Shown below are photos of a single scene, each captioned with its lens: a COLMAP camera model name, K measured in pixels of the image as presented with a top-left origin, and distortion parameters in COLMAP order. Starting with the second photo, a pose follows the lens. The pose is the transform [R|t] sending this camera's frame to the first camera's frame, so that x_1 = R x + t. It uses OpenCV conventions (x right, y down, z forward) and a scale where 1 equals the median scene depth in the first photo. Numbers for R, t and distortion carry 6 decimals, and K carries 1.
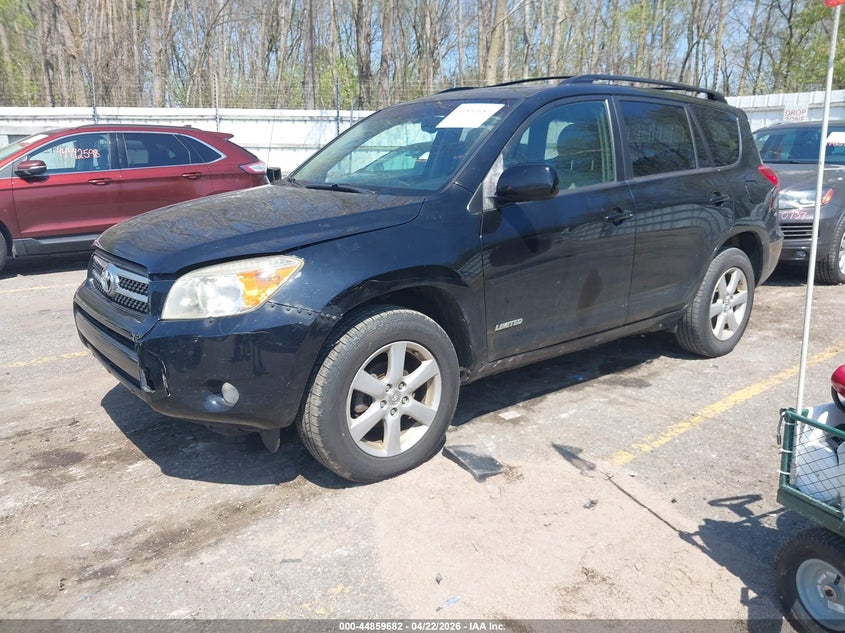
lens RADIAL K [[824.5, 0, 422.5], [0, 824.5, 316.5], [0, 0, 1]] dist [0.009217, 0.016813]
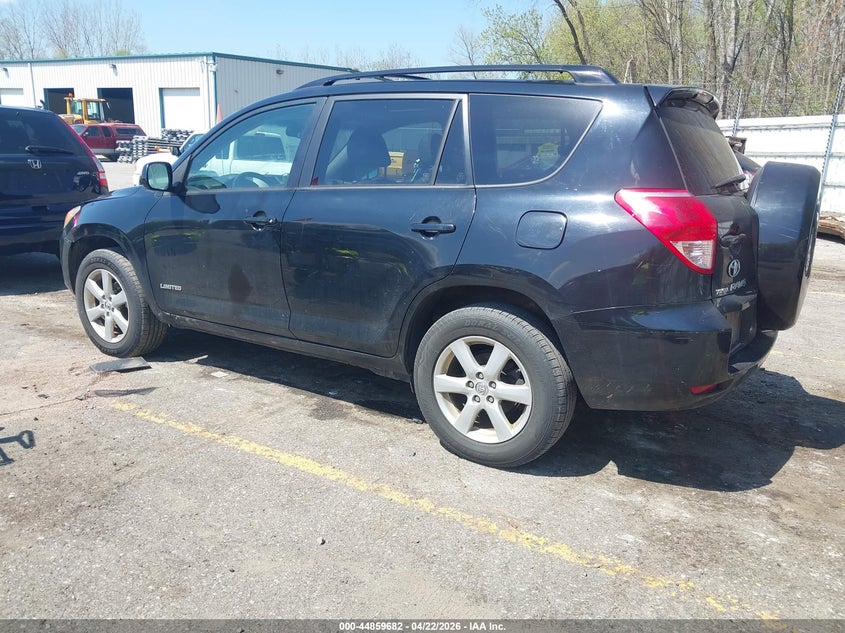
lens RADIAL K [[824.5, 0, 422.5], [0, 824.5, 316.5], [0, 0, 1]] dist [0.009217, 0.016813]
pose [[0.153214, 0.211942, -0.965197, 1.306279], [-0.222047, 0.959137, 0.175363, -0.240572], [0.962923, 0.187451, 0.194014, 1.042210]]
